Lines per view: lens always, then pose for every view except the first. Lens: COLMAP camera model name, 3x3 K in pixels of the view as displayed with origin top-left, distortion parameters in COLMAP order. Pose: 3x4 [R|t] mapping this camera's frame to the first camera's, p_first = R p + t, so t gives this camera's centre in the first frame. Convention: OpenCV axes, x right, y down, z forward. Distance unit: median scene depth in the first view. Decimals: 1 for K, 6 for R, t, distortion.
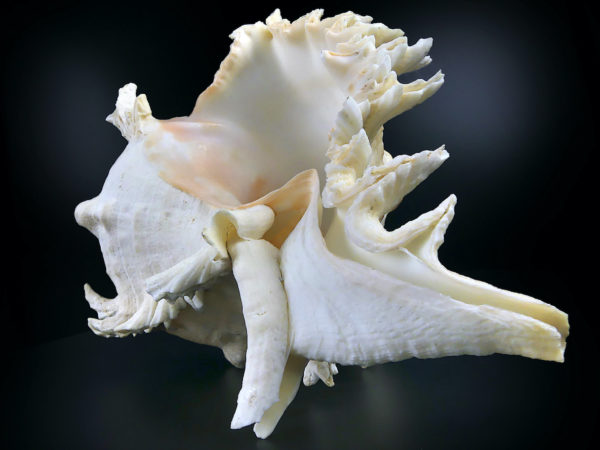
lens RADIAL K [[399.9, 0, 294.3], [0, 399.9, 226.6], [0, 0, 1]] dist [-0.005188, -0.001153]
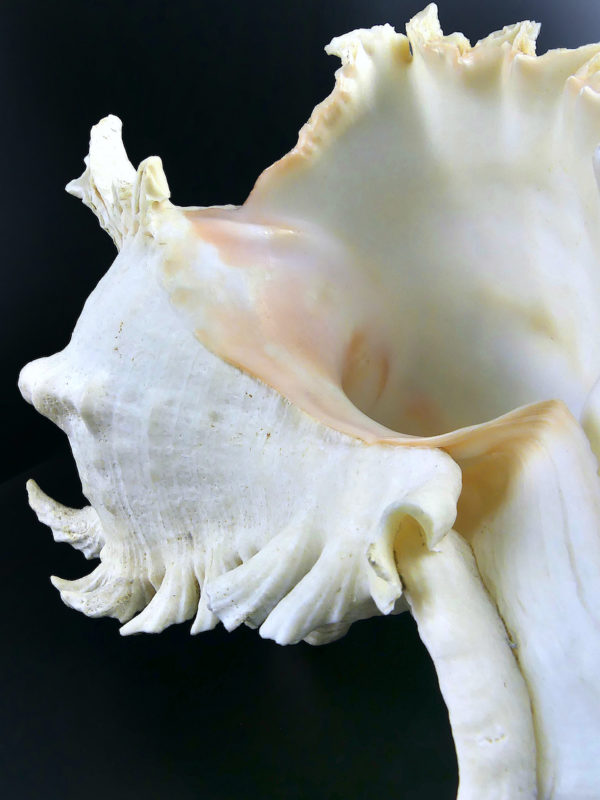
lens RADIAL K [[533.2, 0, 307.9], [0, 533.2, 396.9], [0, 0, 1]] dist [-0.005188, -0.001153]
pose [[0.993046, 0.061360, 0.100474, -0.256136], [-0.079483, 0.979006, 0.187696, -0.190862], [-0.086847, -0.194377, 0.977075, 0.289976]]
